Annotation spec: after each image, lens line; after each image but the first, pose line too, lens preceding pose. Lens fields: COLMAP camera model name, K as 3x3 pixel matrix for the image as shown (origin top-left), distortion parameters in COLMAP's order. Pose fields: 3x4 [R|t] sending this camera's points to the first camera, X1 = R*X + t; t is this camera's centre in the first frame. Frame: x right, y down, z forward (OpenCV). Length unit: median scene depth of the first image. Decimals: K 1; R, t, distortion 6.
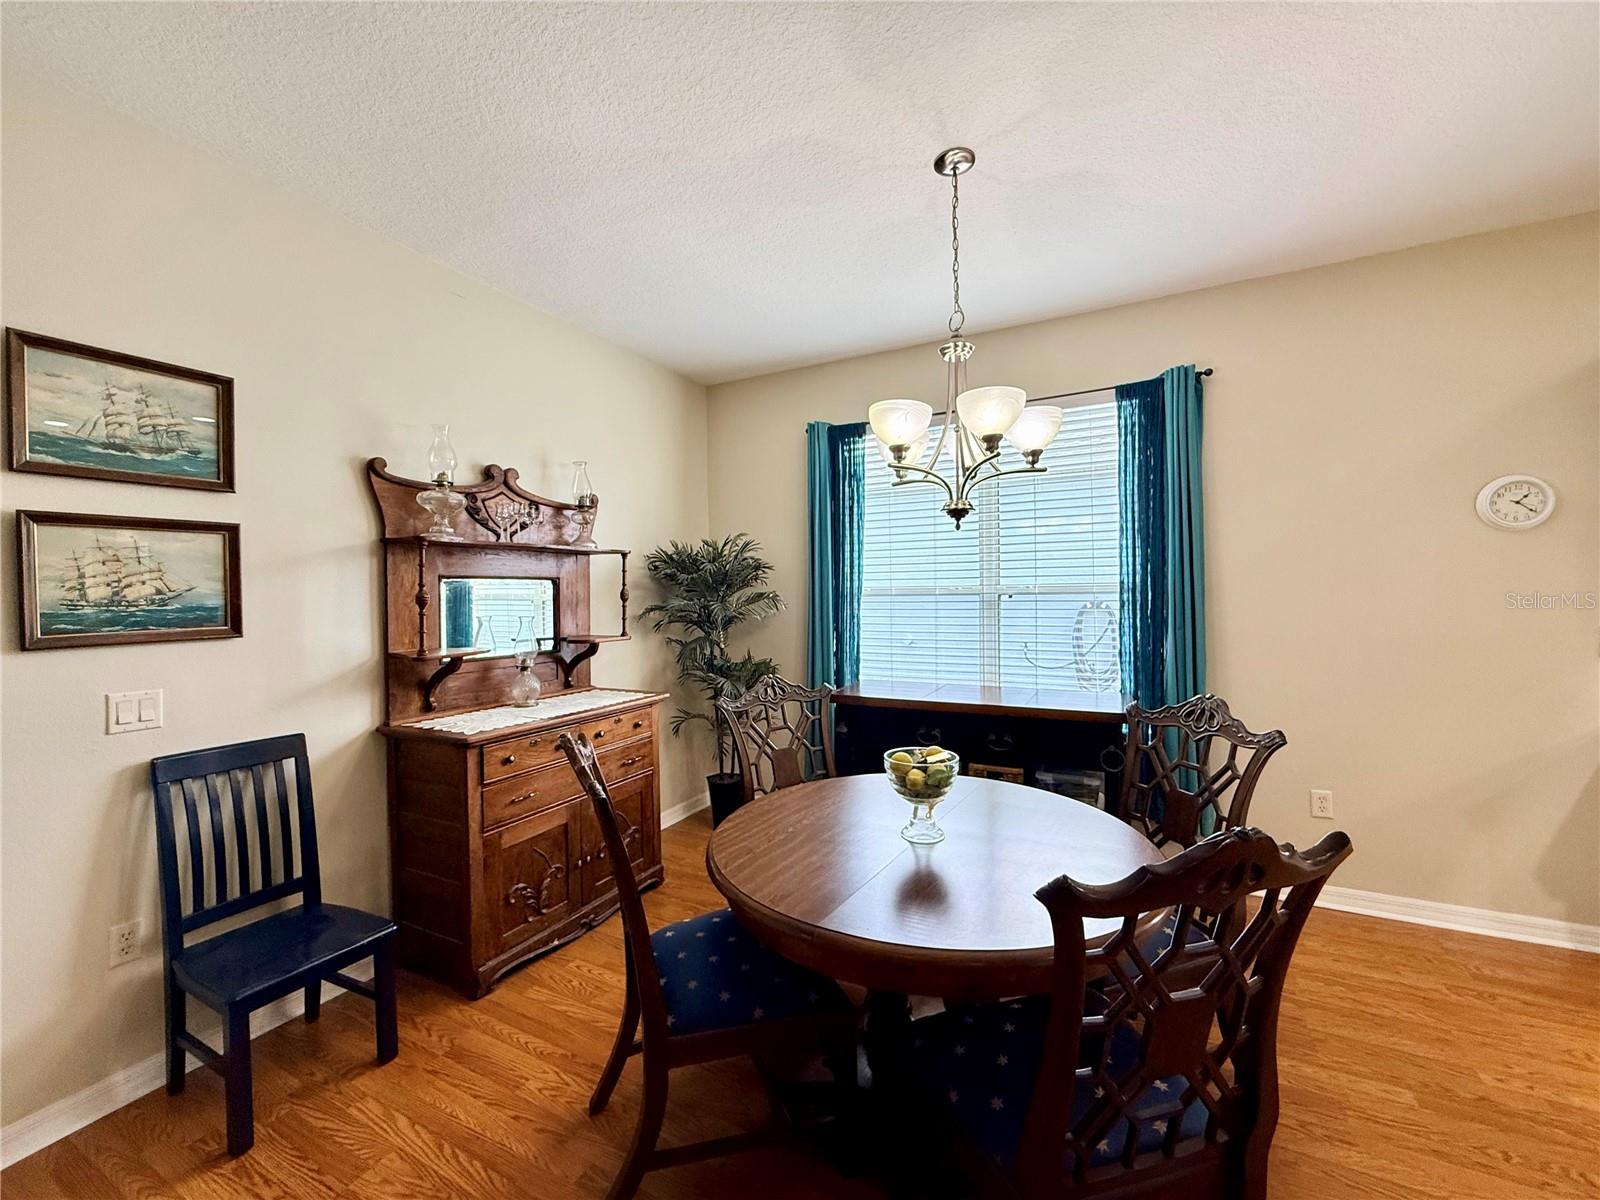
lens RADIAL K [[646.4, 0, 799.6], [0, 646.4, 600.0], [0, 0, 1]] dist [-0.003300, 0.001382]
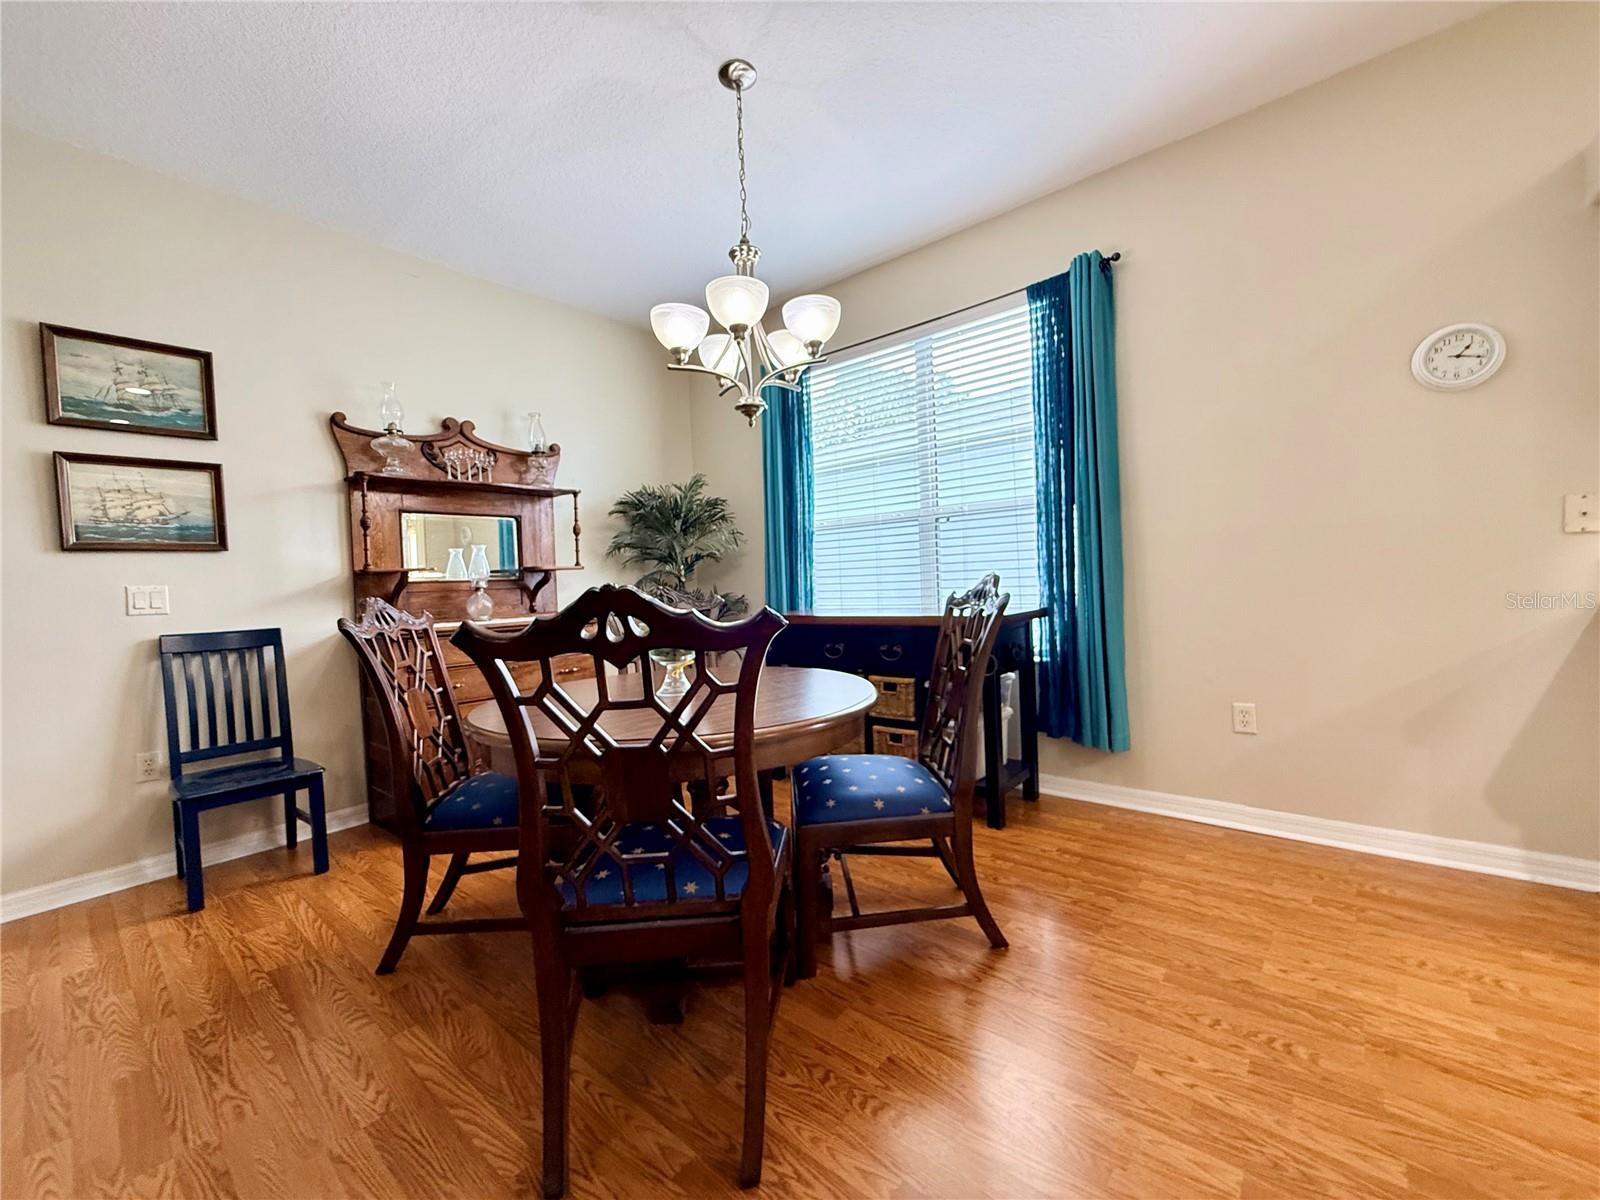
lens RADIAL K [[646.4, 0, 795.7], [0, 646.4, 600.6], [0, 0, 1]] dist [-0.003300, 0.001382]
pose [[0.975302, -0.019814, -0.219986, 0.452760], [0.025297, 0.999435, 0.022138, 0.130814], [0.219423, -0.027156, 0.975252, -0.024641]]
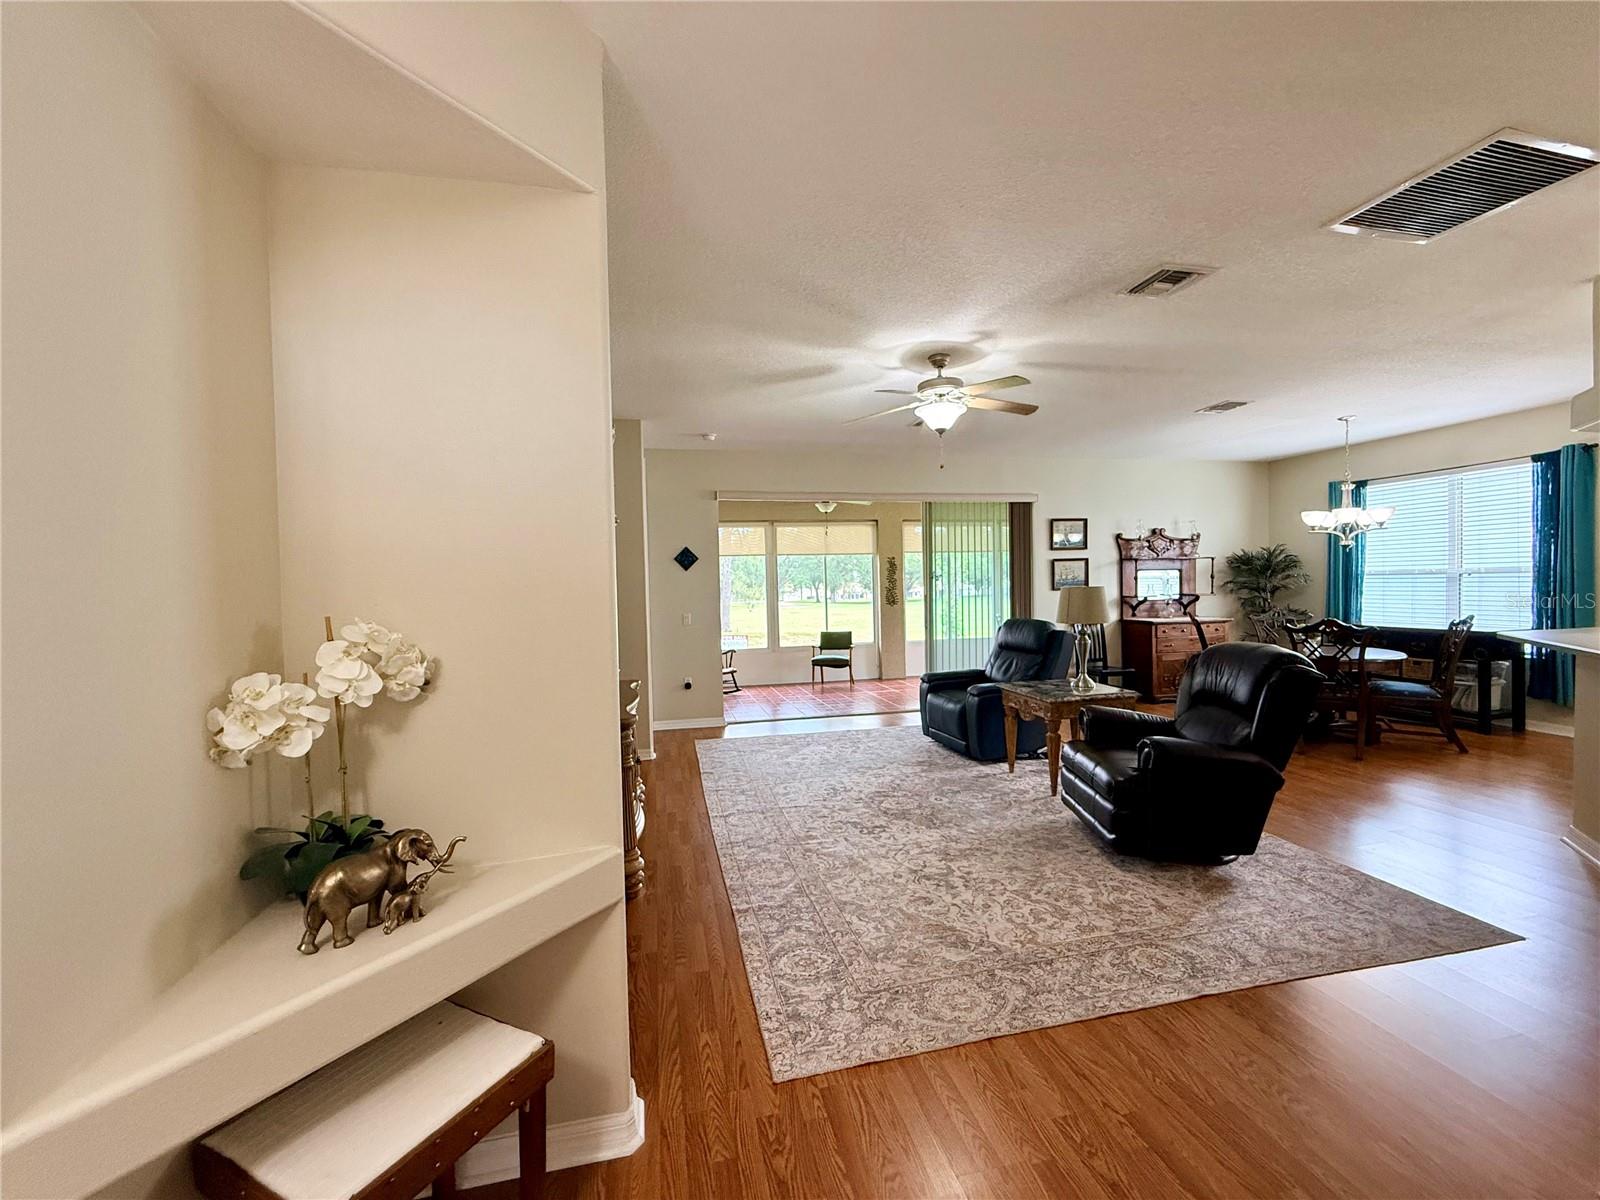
lens RADIAL K [[646.4, 0, 790.4], [0, 646.4, 600.4], [0, 0, 1]] dist [-0.003300, 0.001382]
pose [[0.644731, 0.019032, -0.764172, 0.684639], [0.003854, 0.999596, 0.028147, 0.010844], [0.764400, -0.021093, 0.644398, -2.157826]]
